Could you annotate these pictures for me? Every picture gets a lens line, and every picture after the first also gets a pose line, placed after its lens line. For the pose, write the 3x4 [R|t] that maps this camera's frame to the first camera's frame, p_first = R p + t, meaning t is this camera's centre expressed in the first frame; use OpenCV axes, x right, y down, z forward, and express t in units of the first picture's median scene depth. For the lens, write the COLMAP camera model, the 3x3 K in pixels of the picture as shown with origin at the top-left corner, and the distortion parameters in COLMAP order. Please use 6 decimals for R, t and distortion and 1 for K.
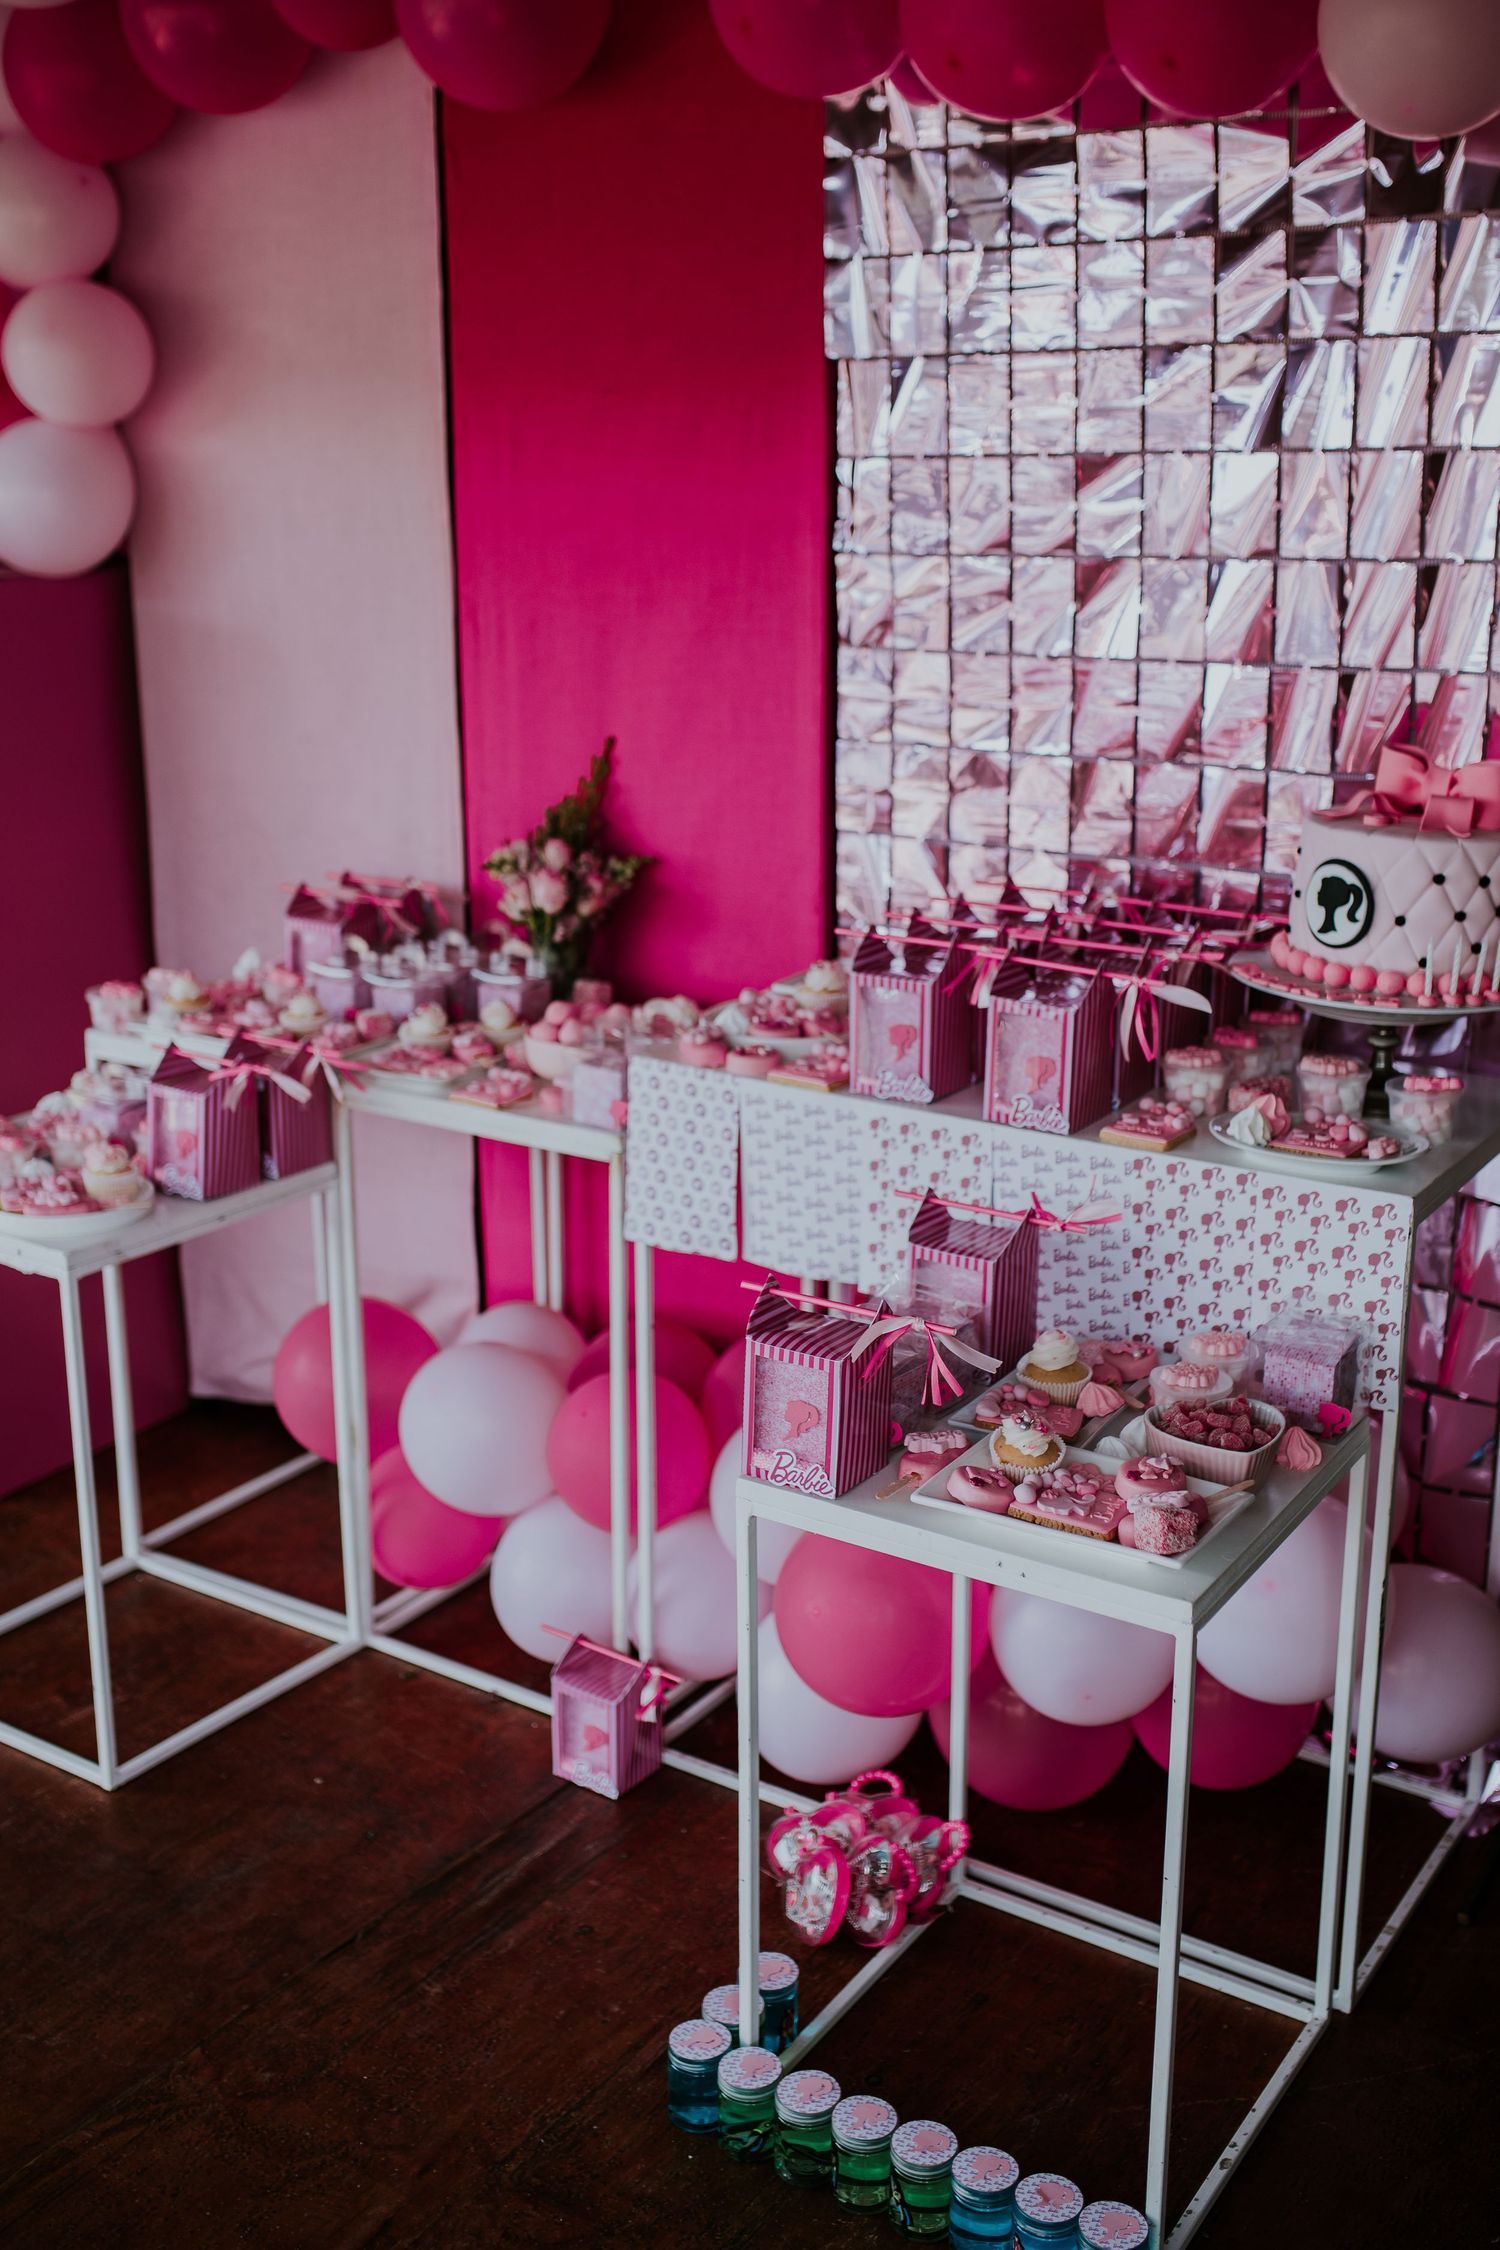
lens RADIAL K [[2353.8, 0, 740.8], [0, 2353.8, 1052.3], [0, 0, 1]] dist [-0.034455, -0.000497]
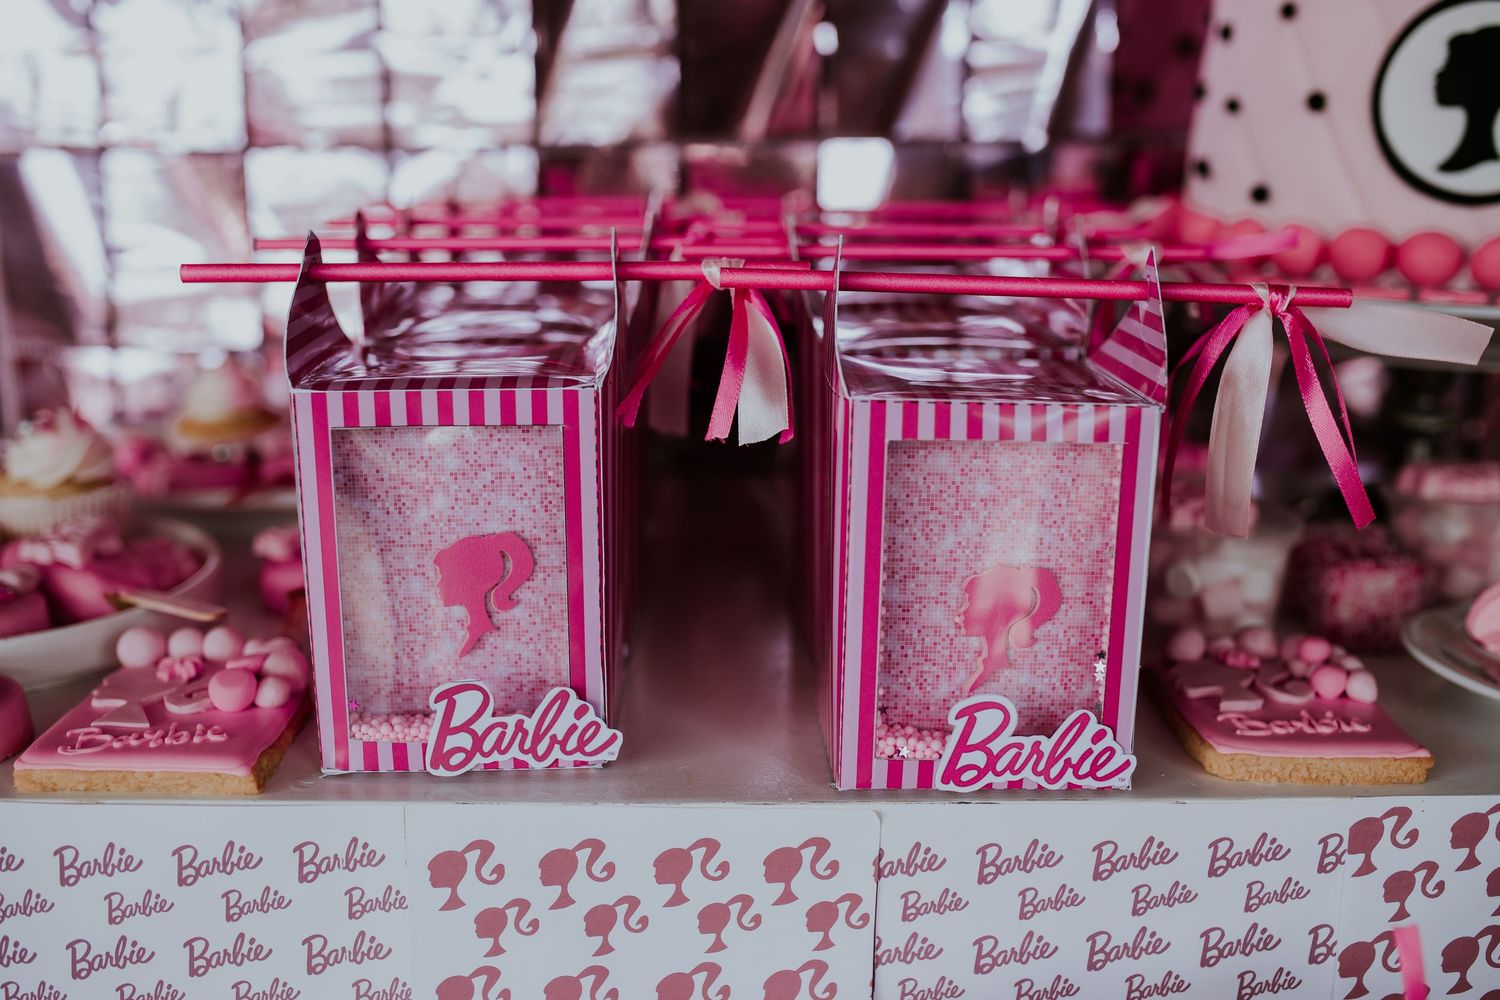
lens RADIAL K [[1569.2, 0, 748.0], [0, 1569.2, 525.4], [0, 0, 1]] dist [-0.034455, -0.000497]
pose [[0.805209, -0.142545, 0.575604, -0.022015], [0.138765, 0.989021, 0.050809, -0.017887], [-0.576527, 0.038962, 0.816149, 0.771071]]
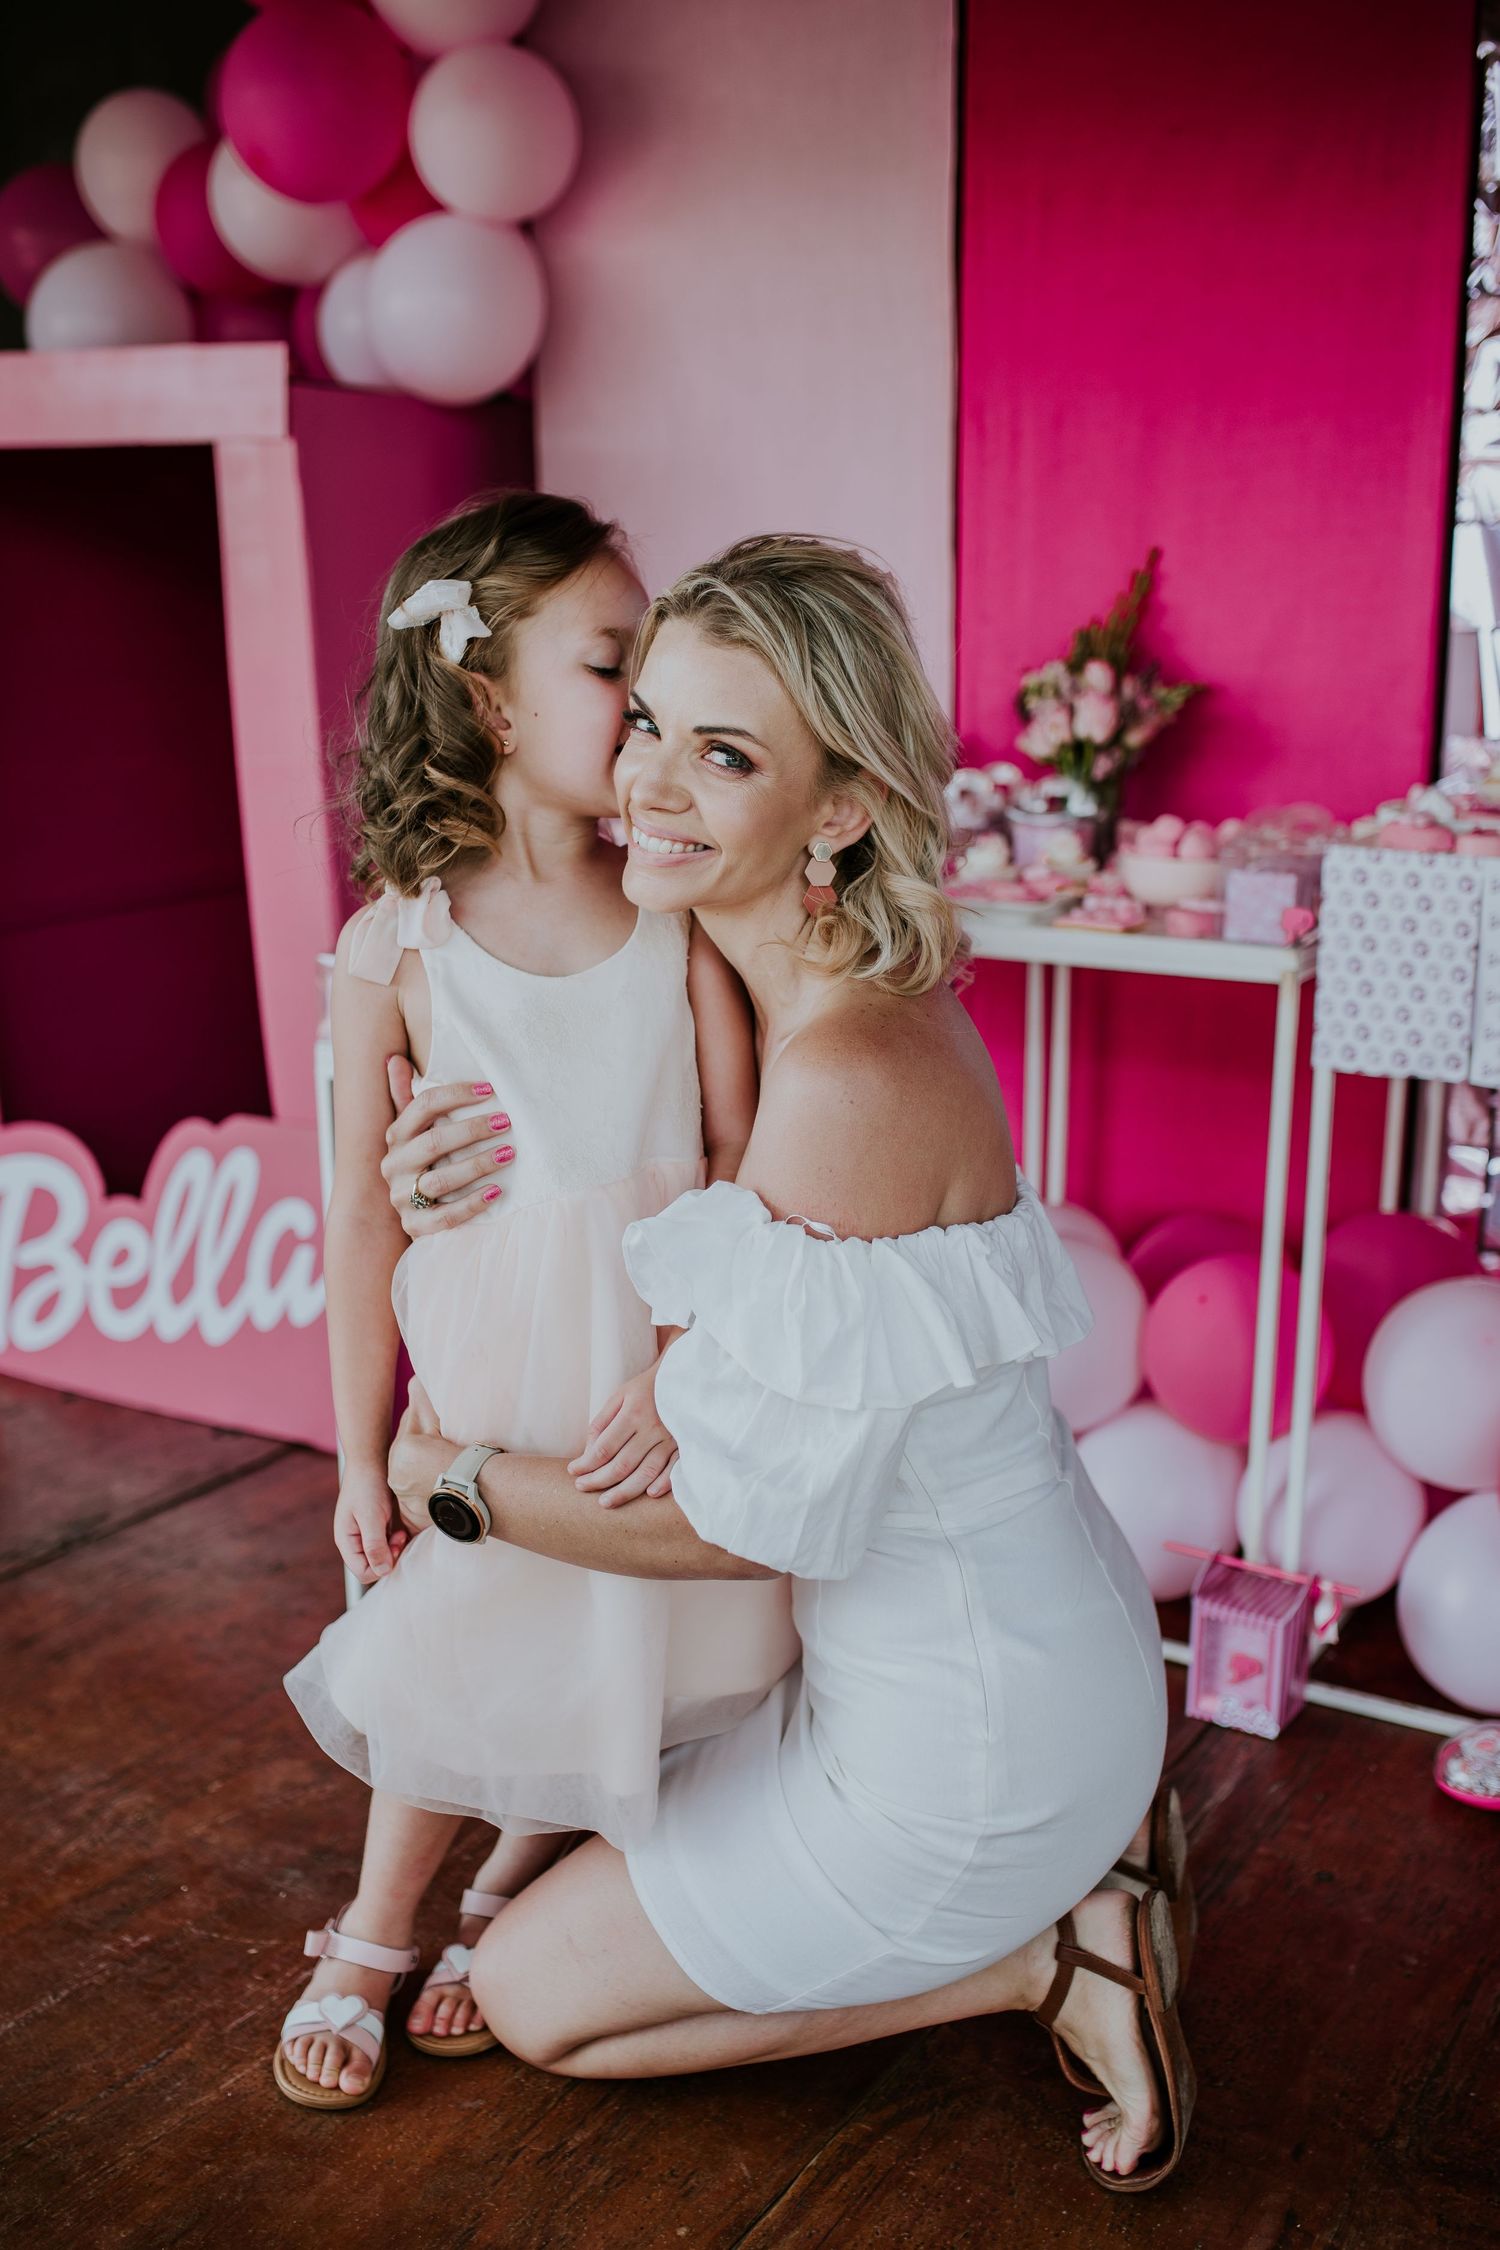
lens RADIAL K [[2302.2, 0, 753.5], [0, 2302.2, 1161.0], [0, 0, 1]] dist [-0.034432, 0.017438]
pose [[0.999166, -0.014646, 0.038105, -0.291965], [0.014816, 0.999881, -0.004186, 0.117214], [-0.038039, 0.004747, 0.999265, 0.185946]]
